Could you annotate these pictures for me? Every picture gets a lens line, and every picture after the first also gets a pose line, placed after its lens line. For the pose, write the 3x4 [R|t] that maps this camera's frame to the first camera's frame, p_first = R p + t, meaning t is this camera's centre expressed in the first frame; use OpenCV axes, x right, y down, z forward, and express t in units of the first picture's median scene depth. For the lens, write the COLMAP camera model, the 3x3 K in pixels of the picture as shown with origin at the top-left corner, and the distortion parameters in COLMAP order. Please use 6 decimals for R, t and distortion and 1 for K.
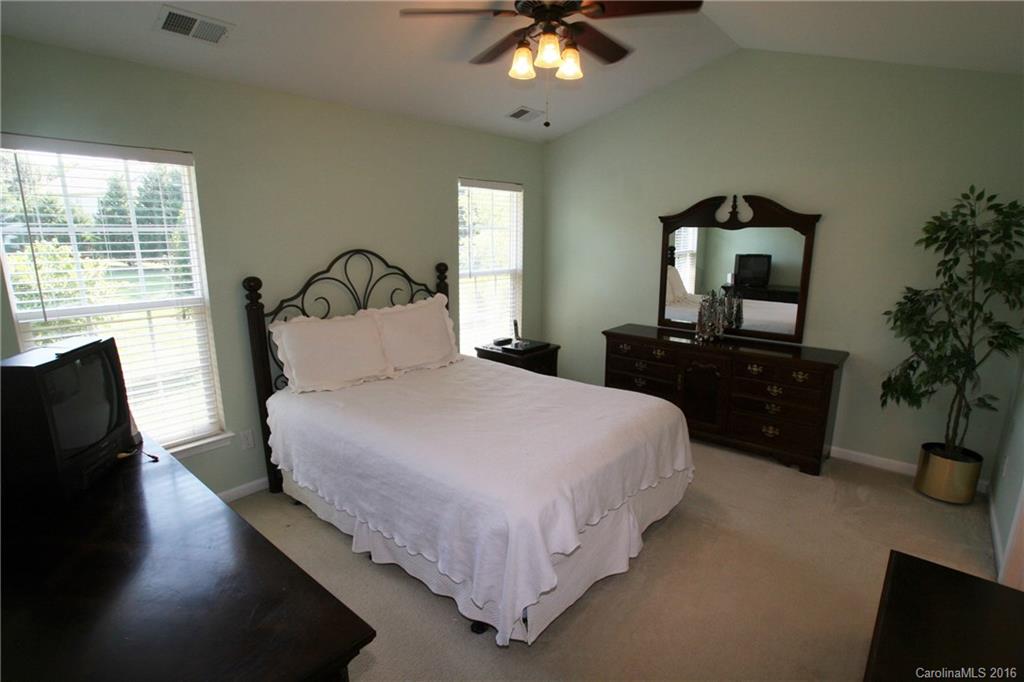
lens RADIAL K [[514.3, 0, 510.5], [0, 514.3, 347.6], [0, 0, 1]] dist [-0.079519, 0.037984]
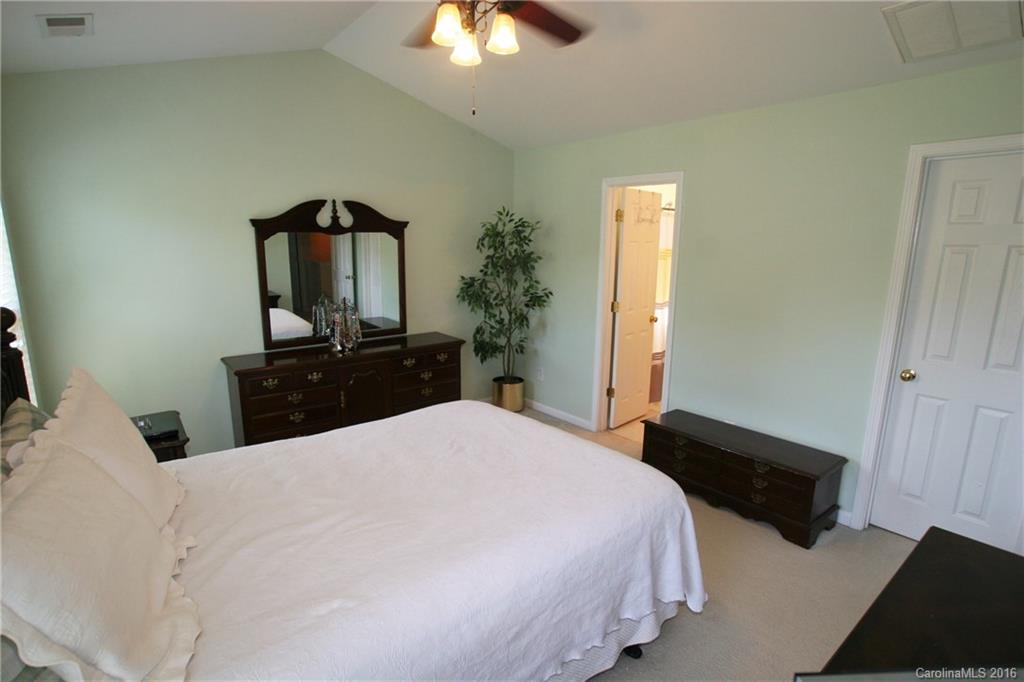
lens RADIAL K [[514.3, 0, 510.5], [0, 514.3, 347.6], [0, 0, 1]] dist [-0.079519, 0.037984]
pose [[0.178601, -0.190115, 0.965380, -0.499175], [0.217570, 0.964498, 0.149689, -0.097644], [-0.959565, 0.183303, 0.213623, 0.512436]]
